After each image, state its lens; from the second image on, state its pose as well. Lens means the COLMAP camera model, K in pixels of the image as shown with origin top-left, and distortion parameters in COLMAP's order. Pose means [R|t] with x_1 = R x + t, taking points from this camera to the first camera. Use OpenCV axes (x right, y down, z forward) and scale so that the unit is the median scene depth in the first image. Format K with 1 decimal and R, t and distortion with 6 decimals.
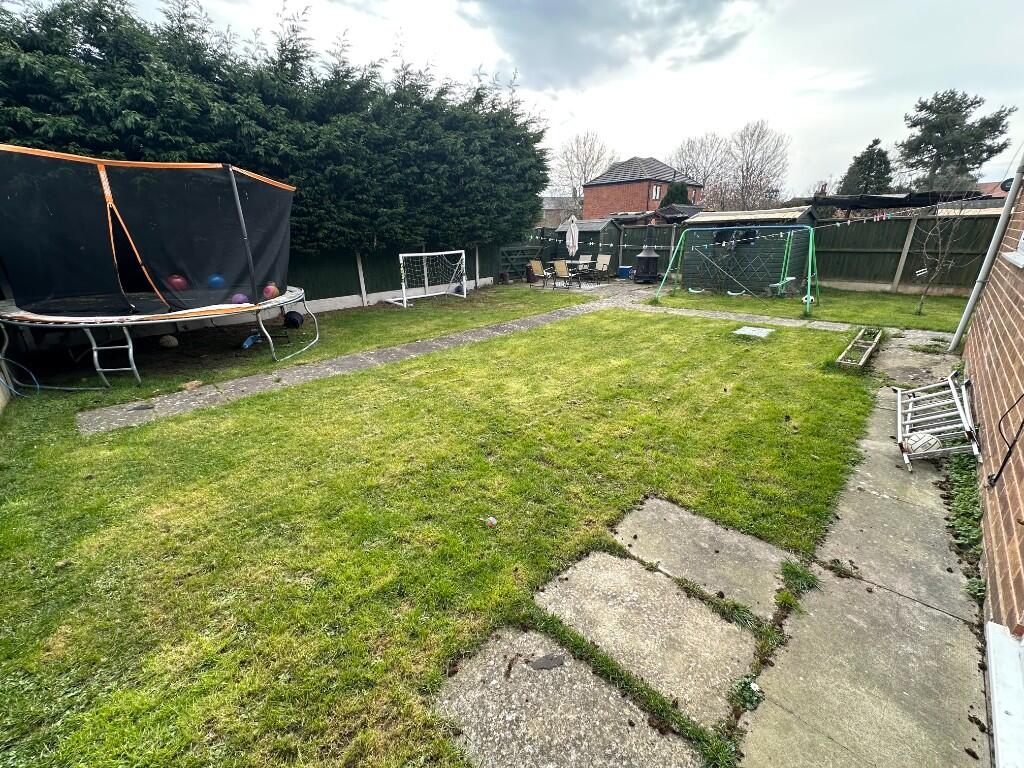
lens RADIAL K [[404.8, 0, 508.8], [0, 404.8, 383.4], [0, 0, 1]] dist [-0.003870, 0.000009]
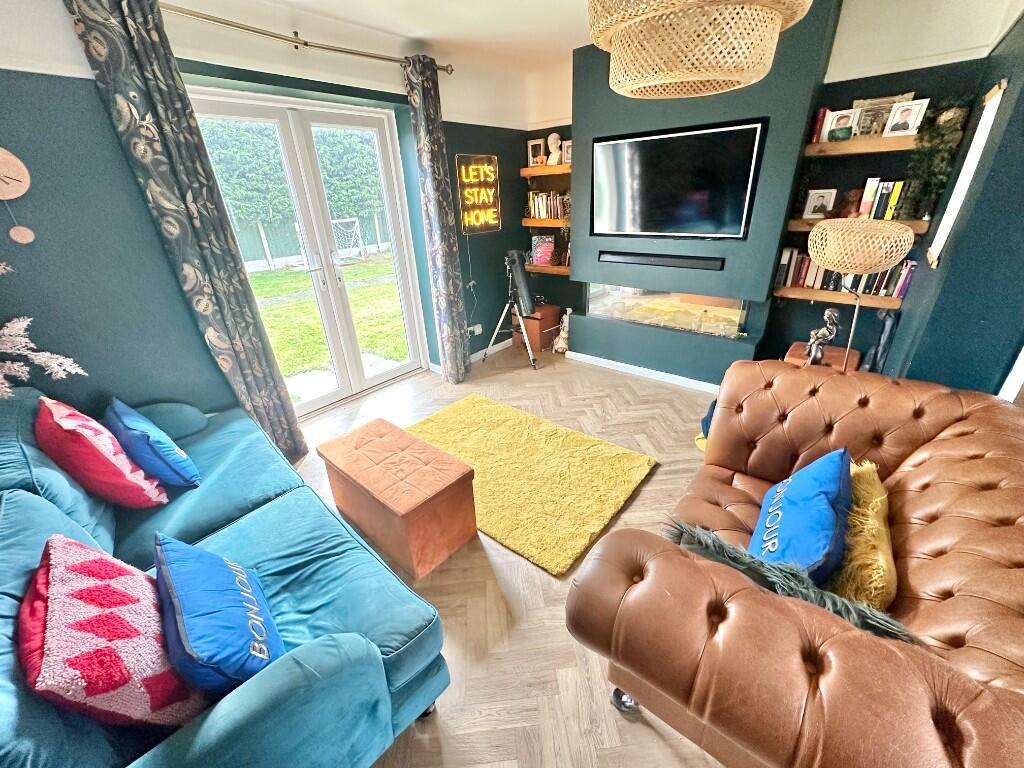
lens RADIAL K [[404.8, 0, 515.1], [0, 404.8, 381.9], [0, 0, 1]] dist [-0.003870, 0.000009]
pose [[0.995259, -0.060417, 0.076221, 0.239179], [0.054831, 0.995796, 0.073369, 0.086848], [-0.080333, -0.068842, 0.994388, -0.247276]]
